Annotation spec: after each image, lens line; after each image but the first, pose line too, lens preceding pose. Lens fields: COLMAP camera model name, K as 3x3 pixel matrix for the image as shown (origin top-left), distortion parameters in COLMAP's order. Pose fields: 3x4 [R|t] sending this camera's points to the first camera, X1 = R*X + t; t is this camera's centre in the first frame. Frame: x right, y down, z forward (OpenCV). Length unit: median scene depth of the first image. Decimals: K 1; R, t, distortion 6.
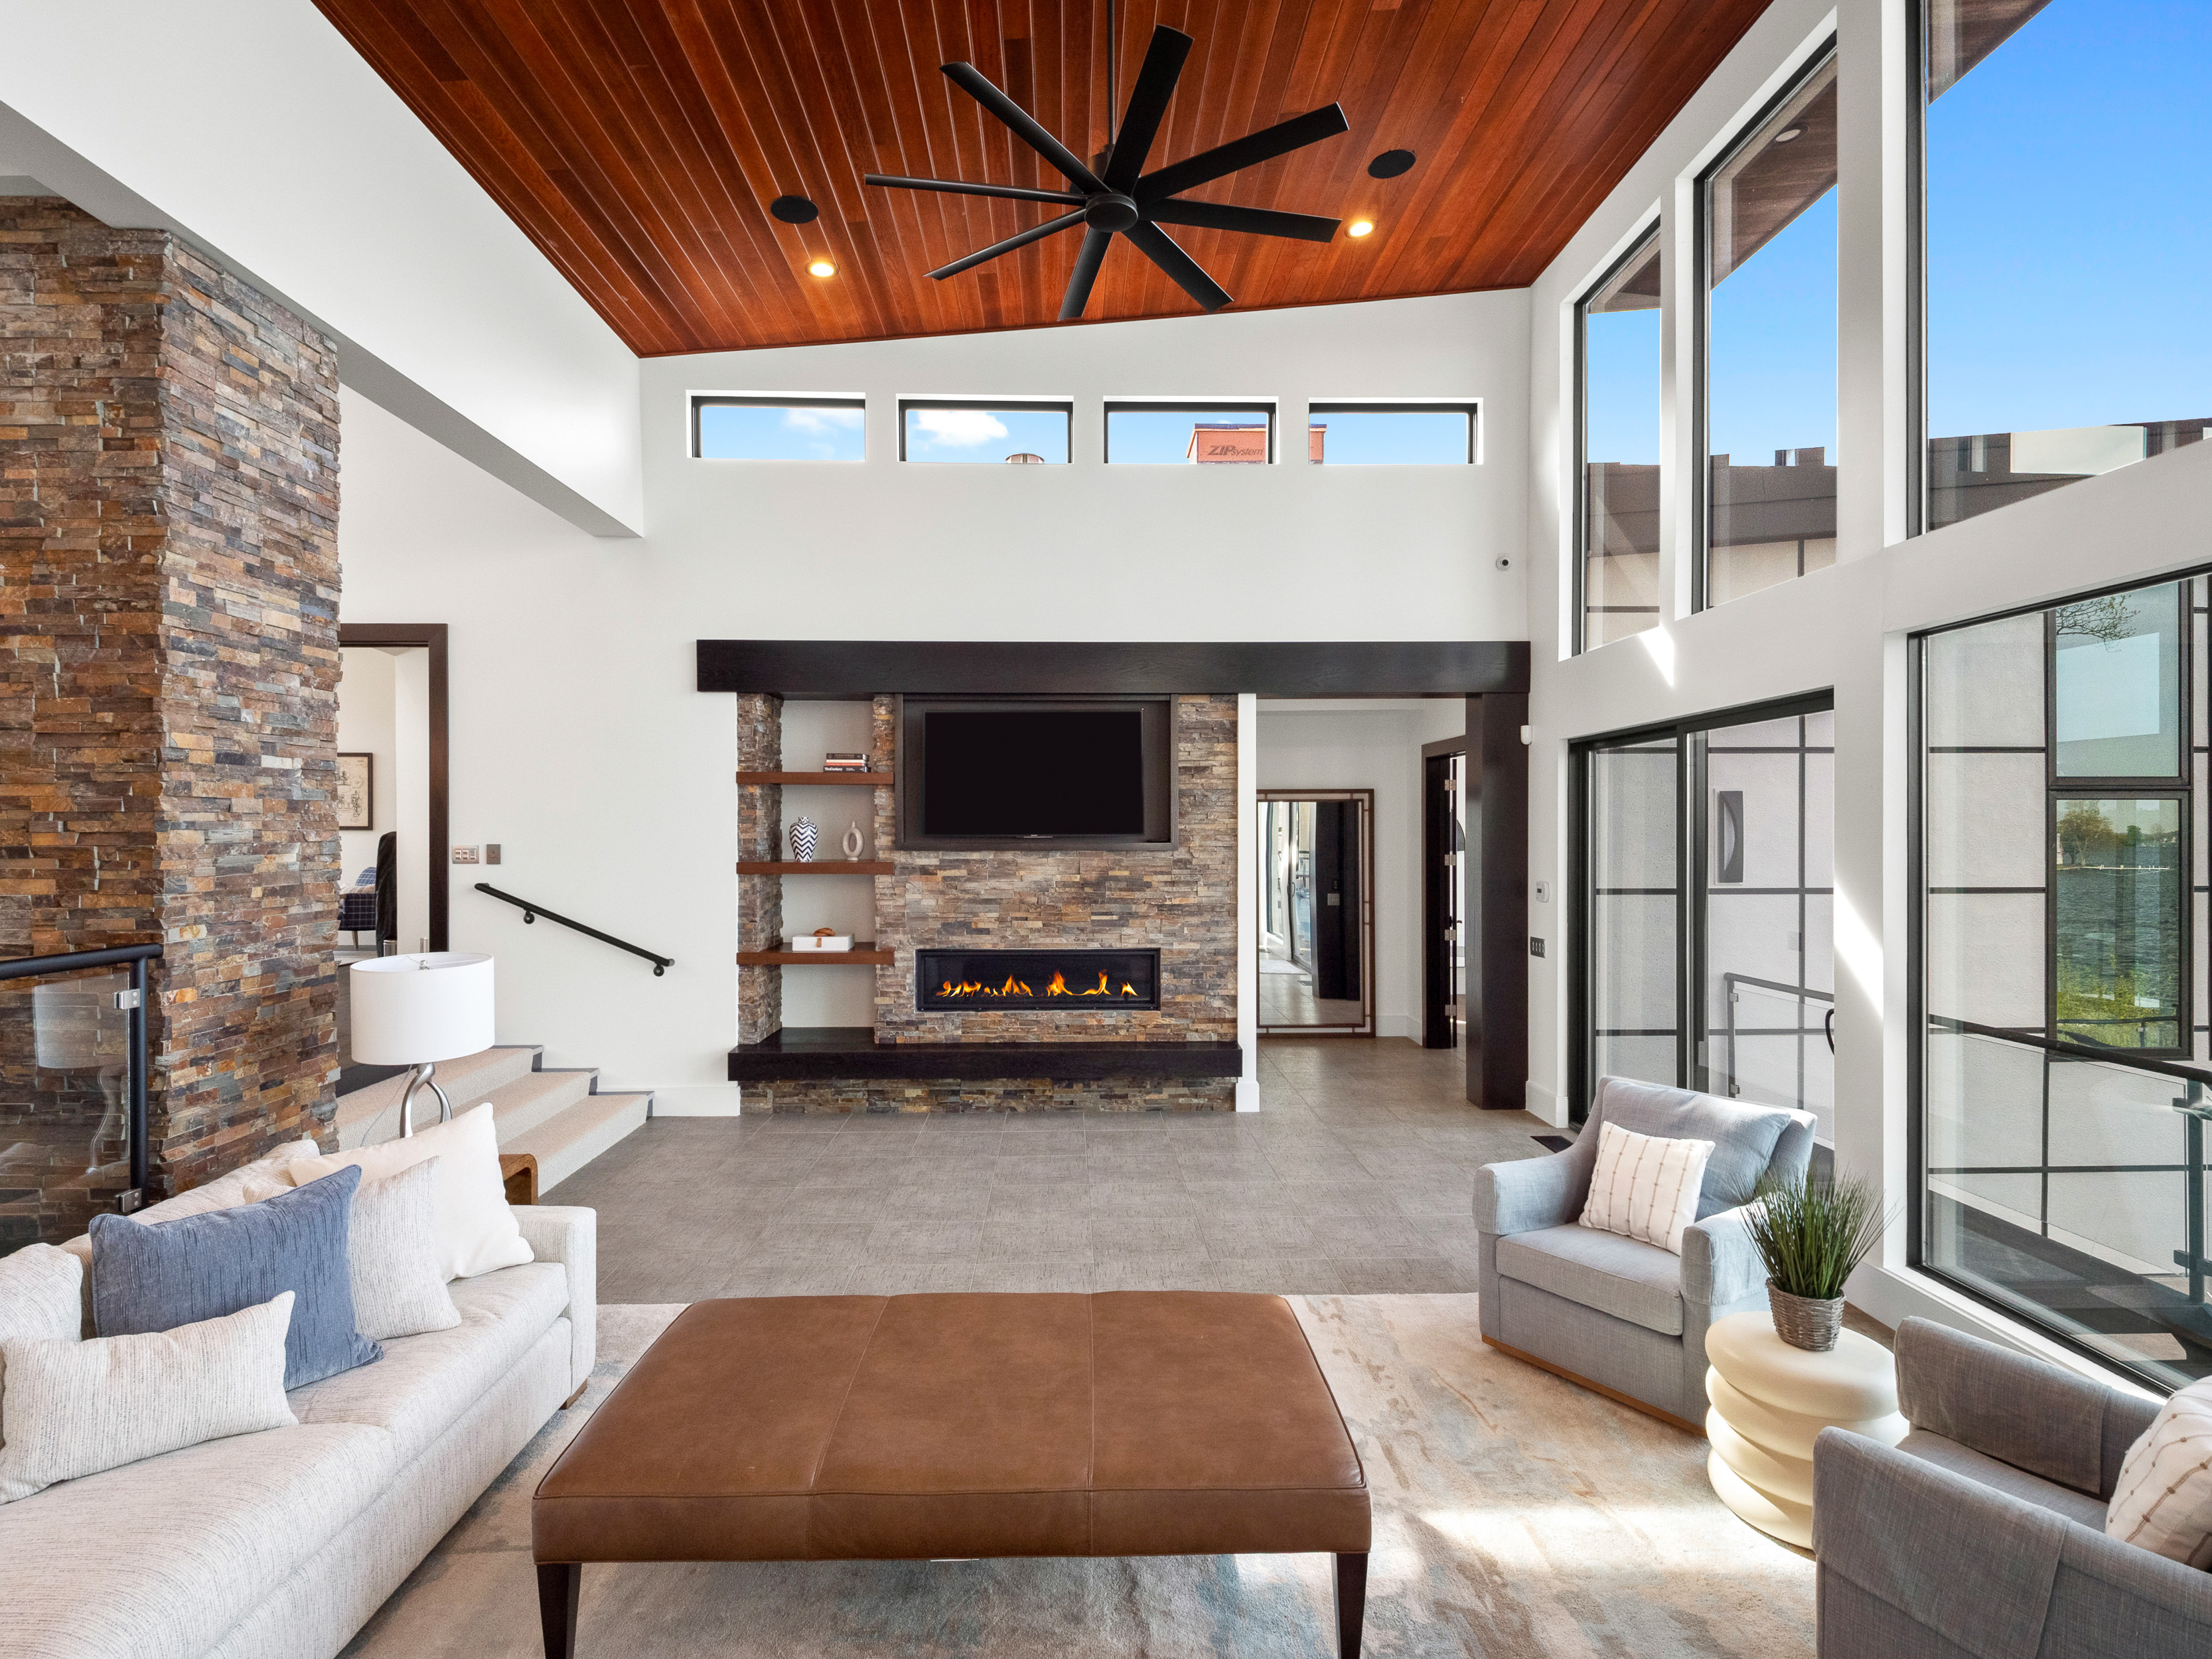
lens RADIAL K [[1075.1, 0, 1093.5], [0, 1075.1, 831.6], [0, 0, 1]] dist [0.041149, -0.026832]
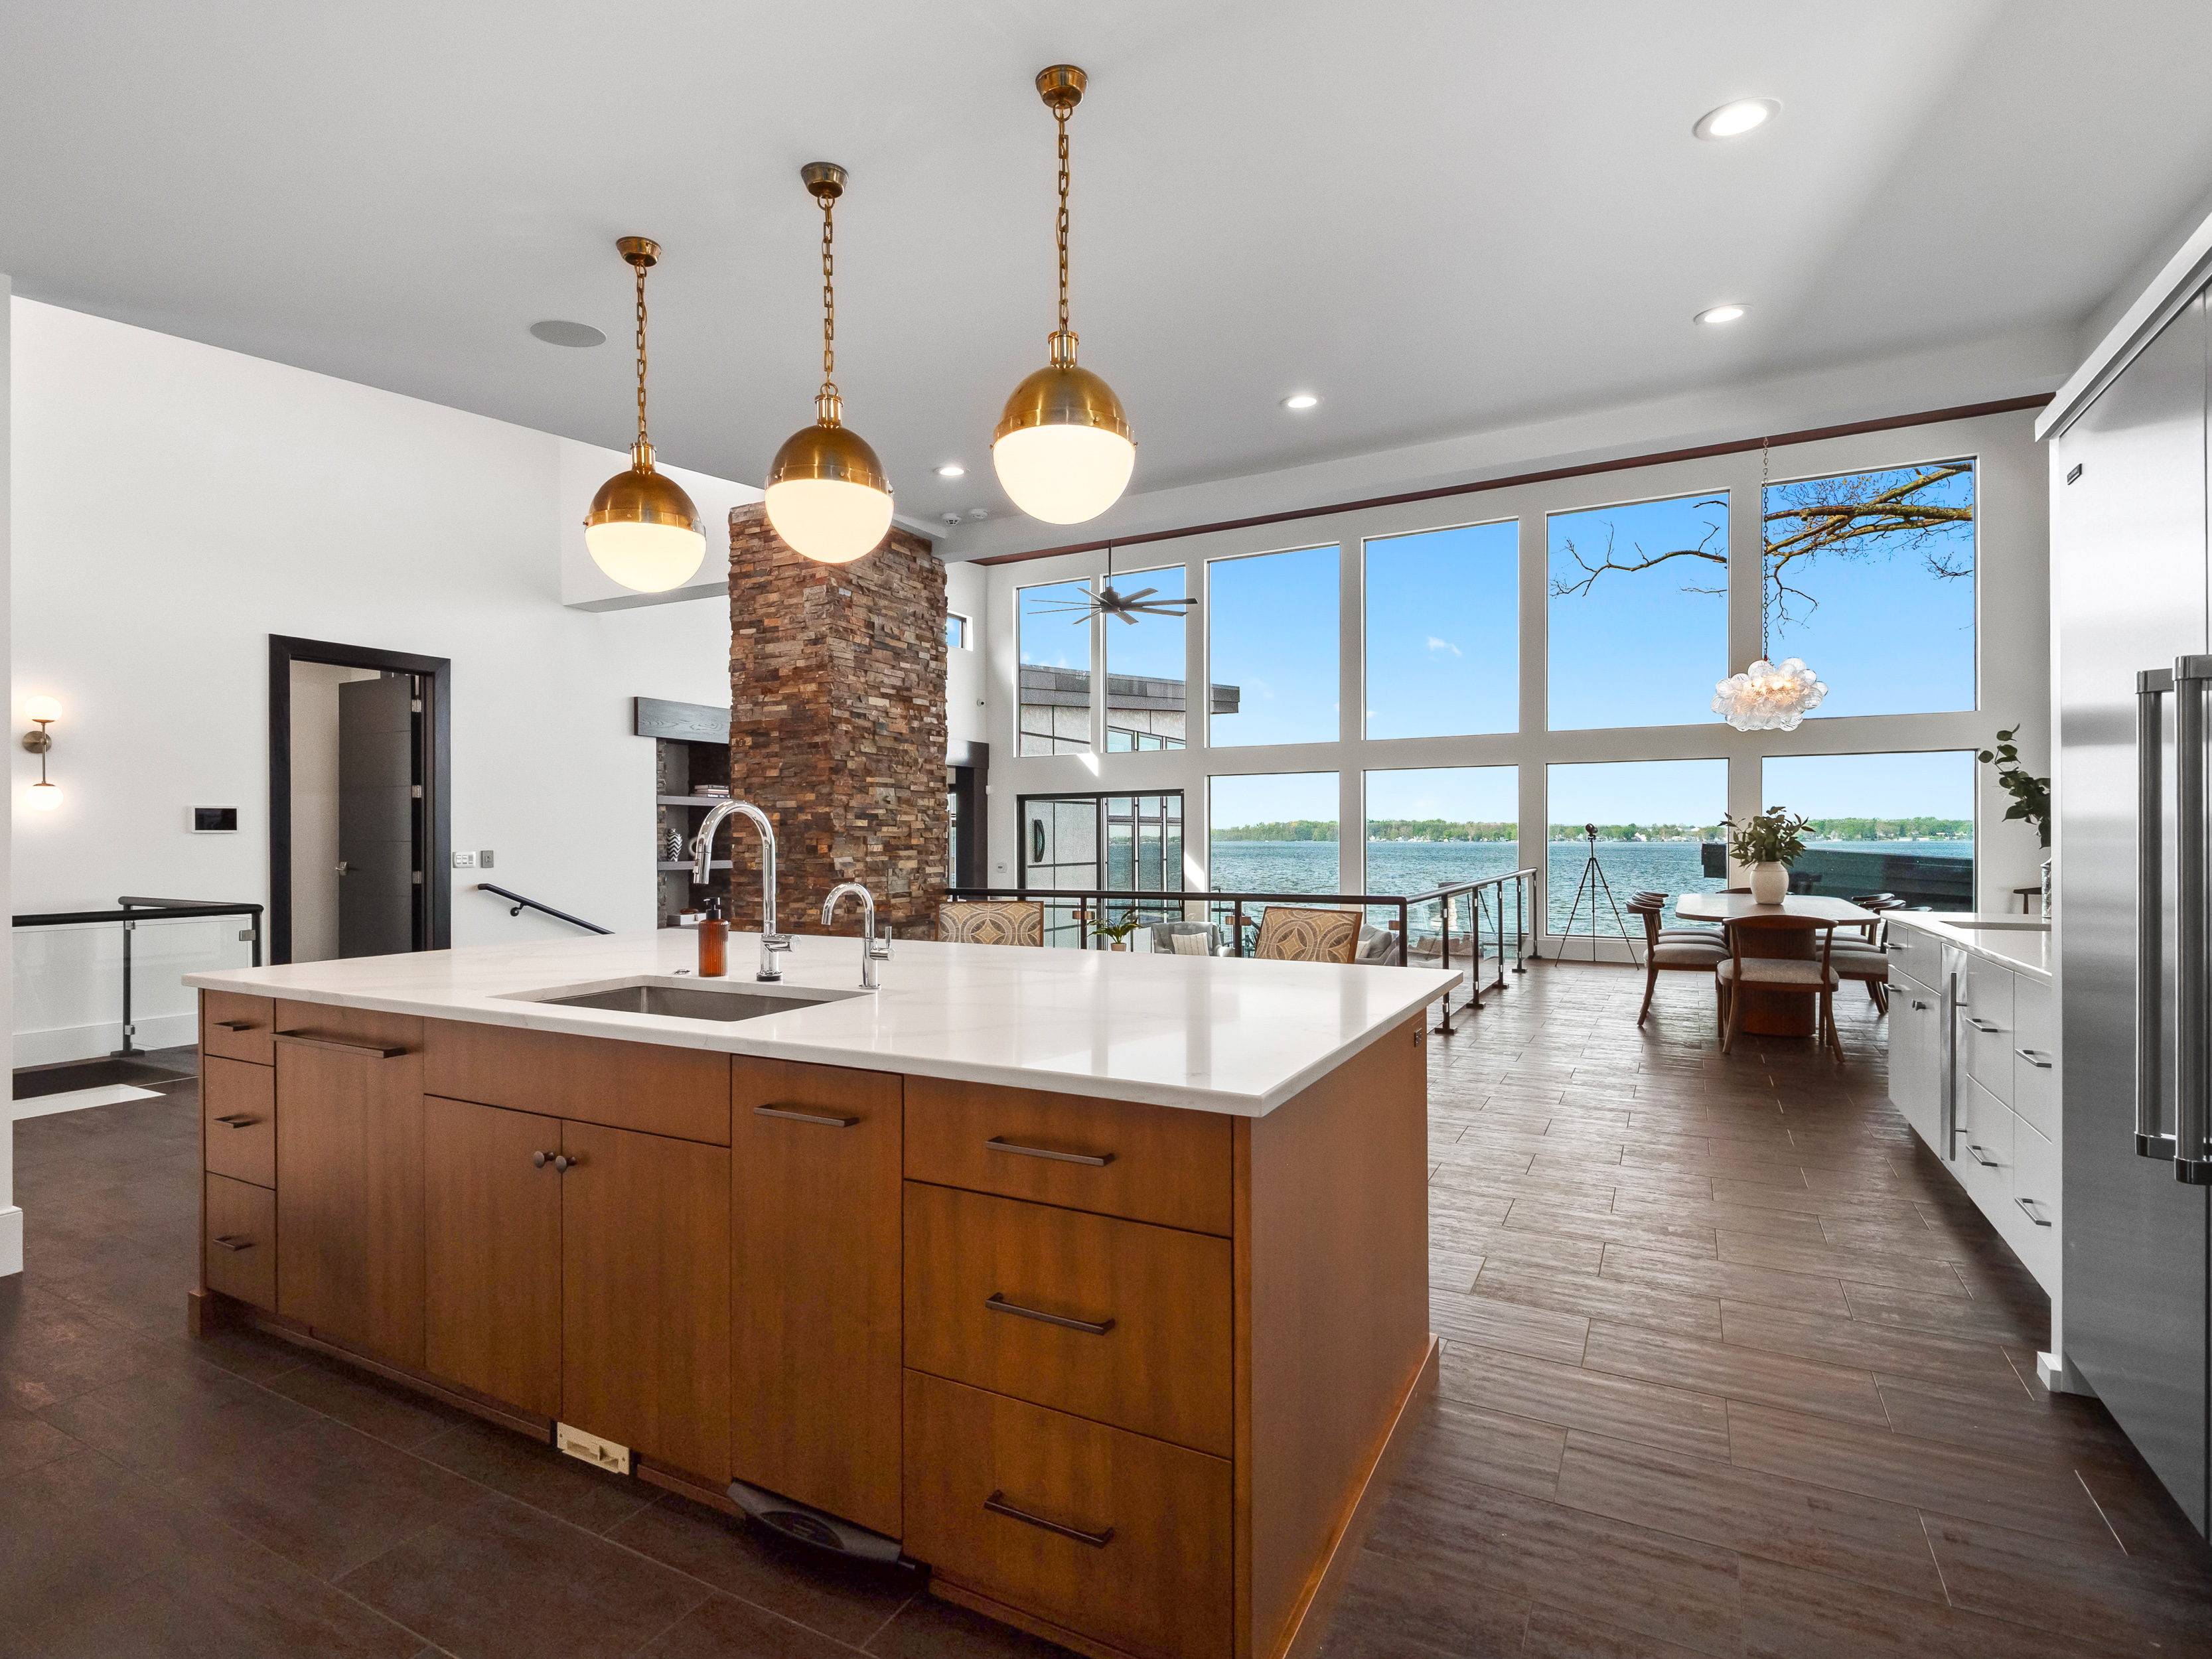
lens RADIAL K [[1095.2, 0, 1096.3], [0, 1095.2, 843.5], [0, 0, 1]] dist [0.021493, -0.000333]
pose [[0.491848, -0.005394, 0.870665, -2.222968], [0.005313, 0.999981, 0.003194, 0.005458], [-0.870665, 0.003055, 0.491867, -0.289465]]
